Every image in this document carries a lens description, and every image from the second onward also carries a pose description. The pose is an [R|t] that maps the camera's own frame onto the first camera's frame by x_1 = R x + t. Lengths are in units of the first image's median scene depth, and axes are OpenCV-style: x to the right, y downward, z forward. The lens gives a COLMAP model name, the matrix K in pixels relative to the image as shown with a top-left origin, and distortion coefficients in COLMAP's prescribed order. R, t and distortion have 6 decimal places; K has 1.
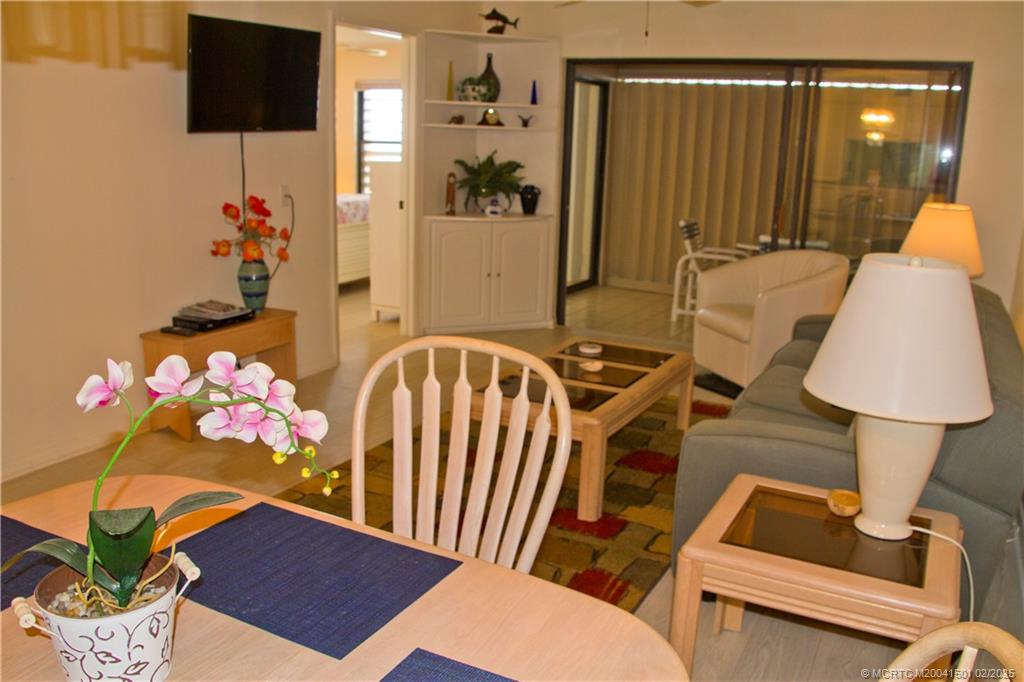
lens RADIAL K [[895.9, 0, 510.3], [0, 895.9, 341.9], [0, 0, 1]] dist [-0.084393, -0.012341]
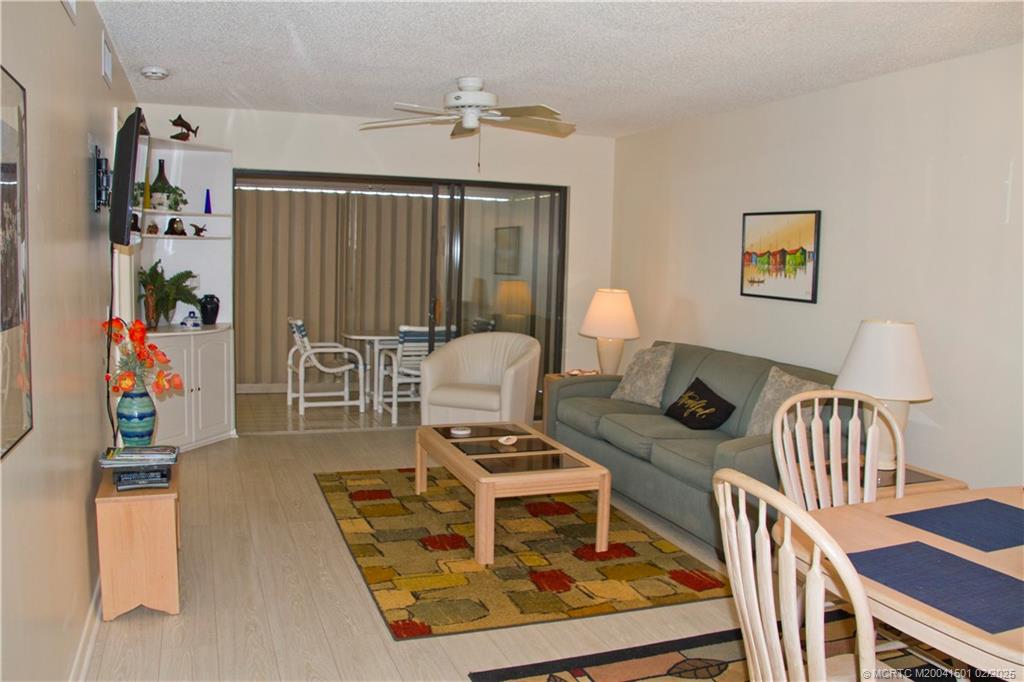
lens RADIAL K [[895.9, 0, 514.5], [0, 895.9, 334.1], [0, 0, 1]] dist [-0.084393, -0.012341]
pose [[0.683184, -0.085943, 0.725171, -0.466146], [0.168685, 0.984766, -0.042210, -0.037967], [-0.710496, 0.151162, 0.687273, 0.113353]]
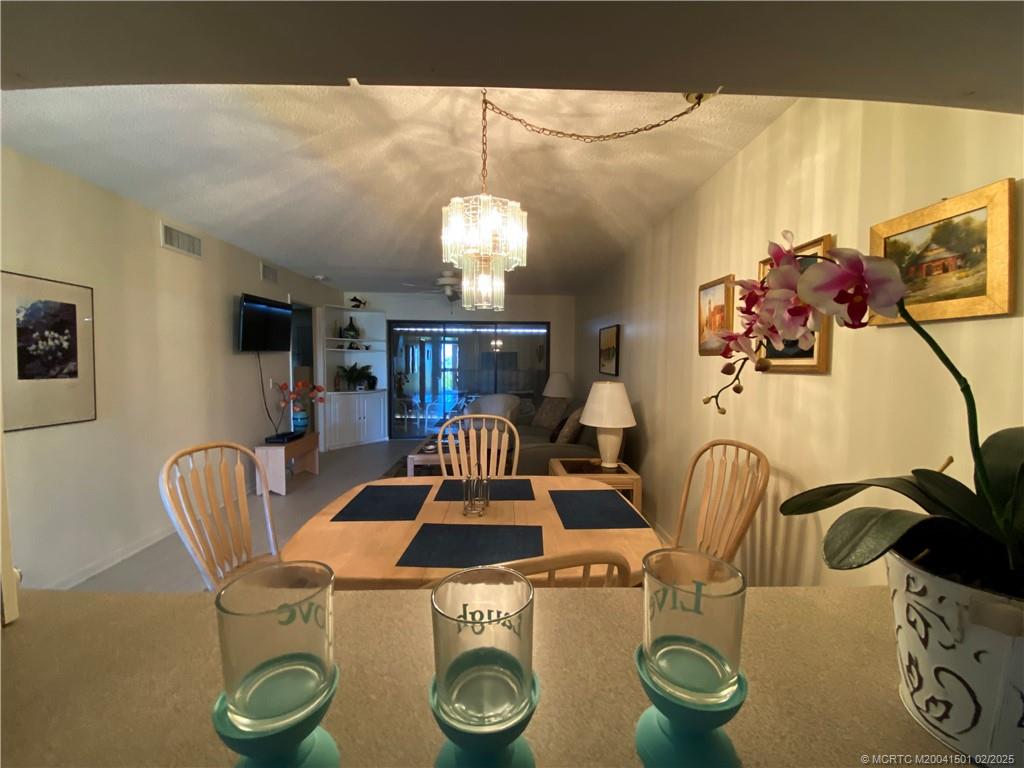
lens RADIAL K [[432.7, 0, 504.5], [0, 432.7, 379.9], [0, 0, 1]] dist [0.059572, -0.000390]
pose [[0.878114, -0.056713, 0.475079, -0.210170], [0.138467, 0.980581, -0.138878, 0.026635], [-0.457978, 0.187734, 0.868915, -0.069941]]
